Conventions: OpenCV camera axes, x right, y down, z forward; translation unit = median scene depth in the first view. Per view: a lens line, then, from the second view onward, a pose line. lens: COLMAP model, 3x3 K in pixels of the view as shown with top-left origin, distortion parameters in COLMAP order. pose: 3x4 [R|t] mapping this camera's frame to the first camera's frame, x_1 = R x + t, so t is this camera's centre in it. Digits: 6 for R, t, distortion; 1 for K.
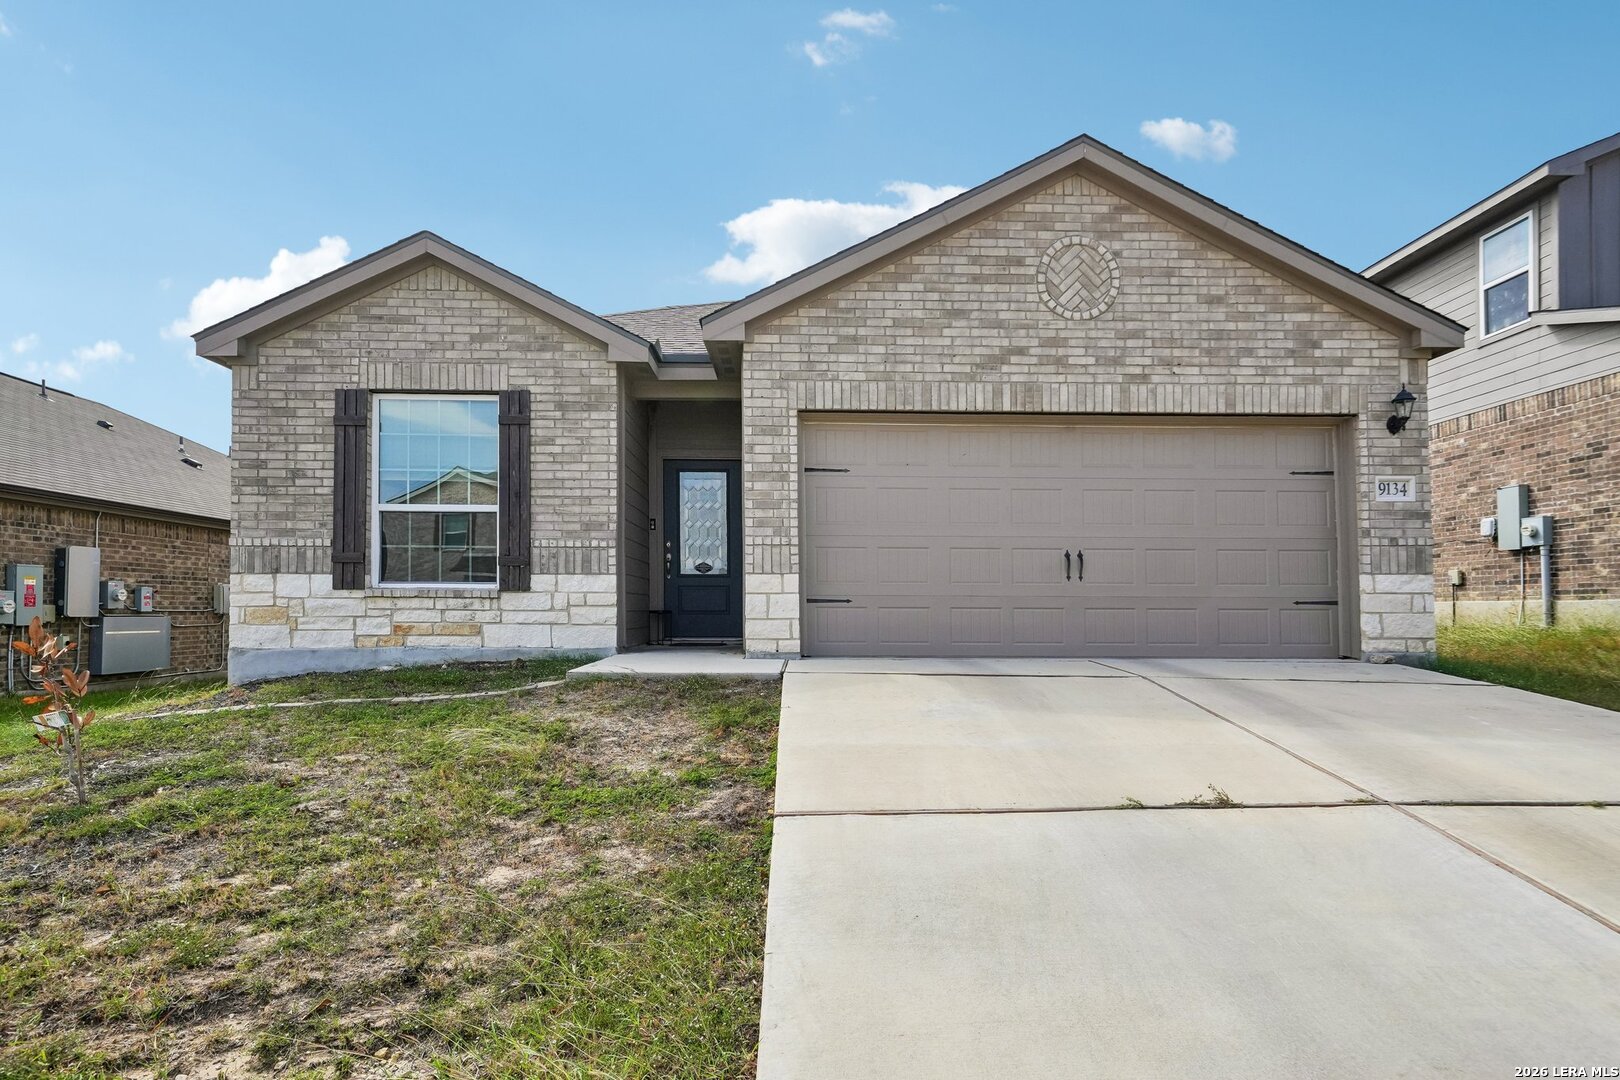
lens RADIAL K [[920.9, 0, 661.2], [0, 920.9, 563.6], [0, 0, 1]] dist [0.002809, 0.002500]
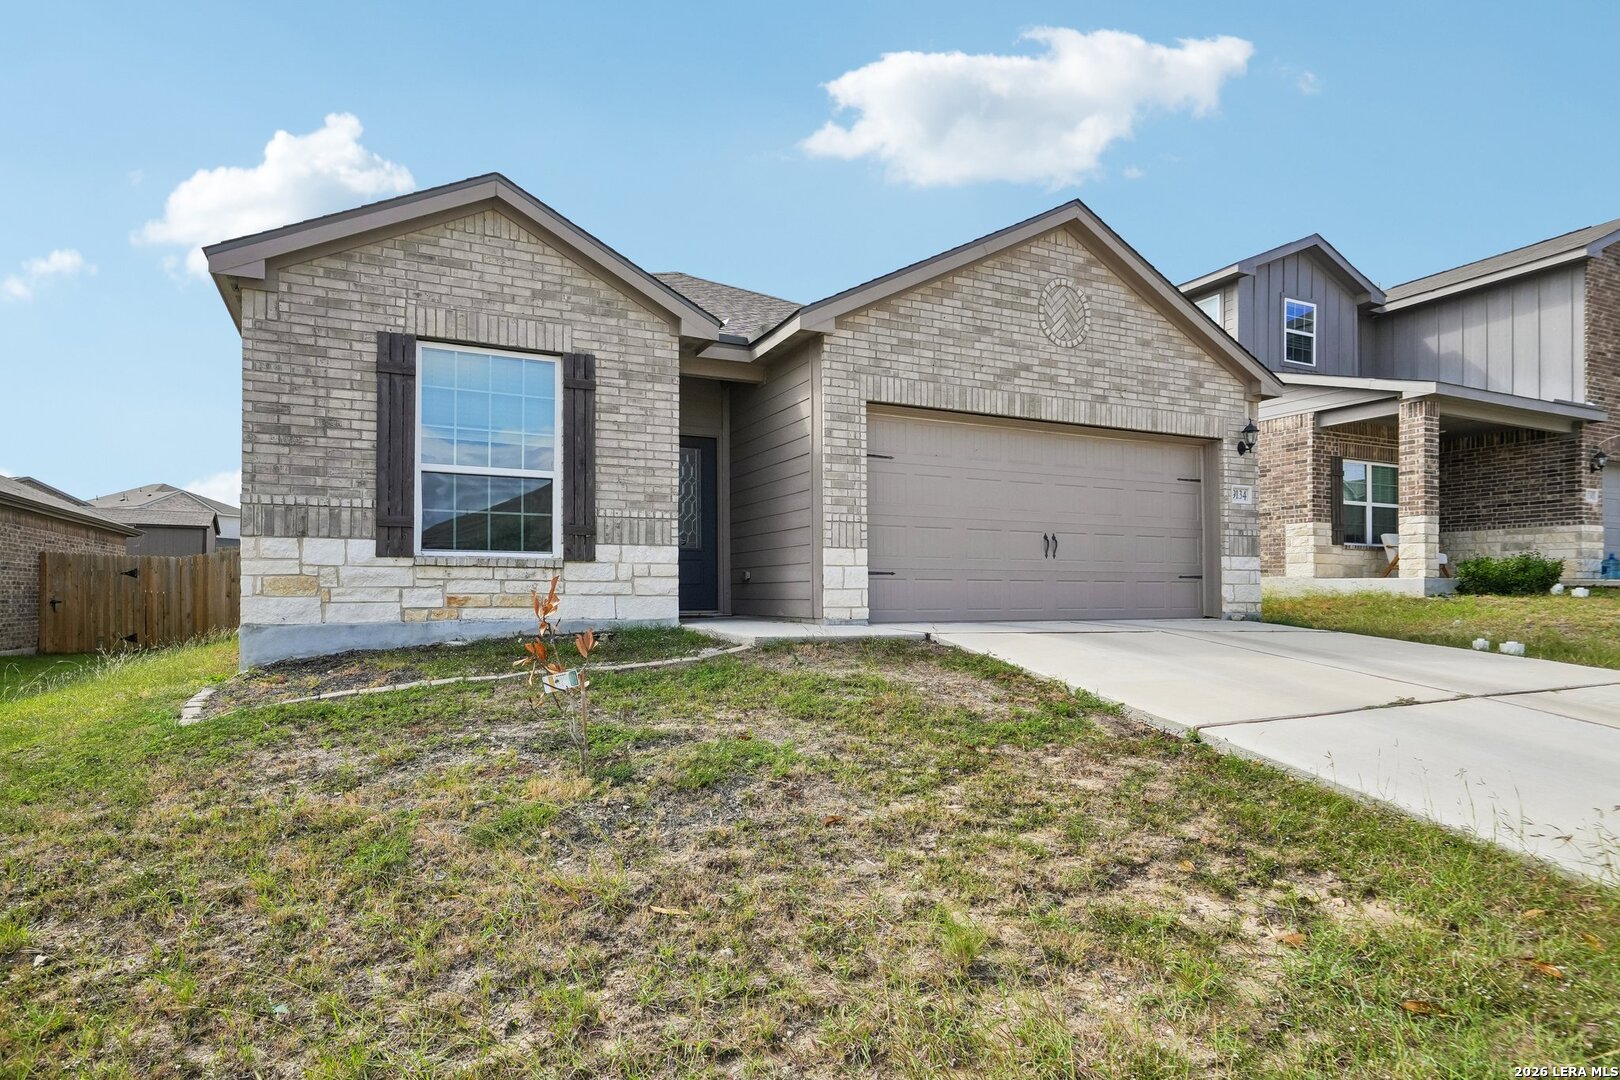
lens RADIAL K [[917.9, 0, 807.4], [0, 917.9, 548.4], [0, 0, 1]] dist [0.001330, 0.000204]
pose [[0.907673, 0.017785, 0.419301, -0.369886], [-0.021519, 0.999760, 0.004177, 0.007765], [-0.419126, -0.012814, 0.907838, 0.022905]]
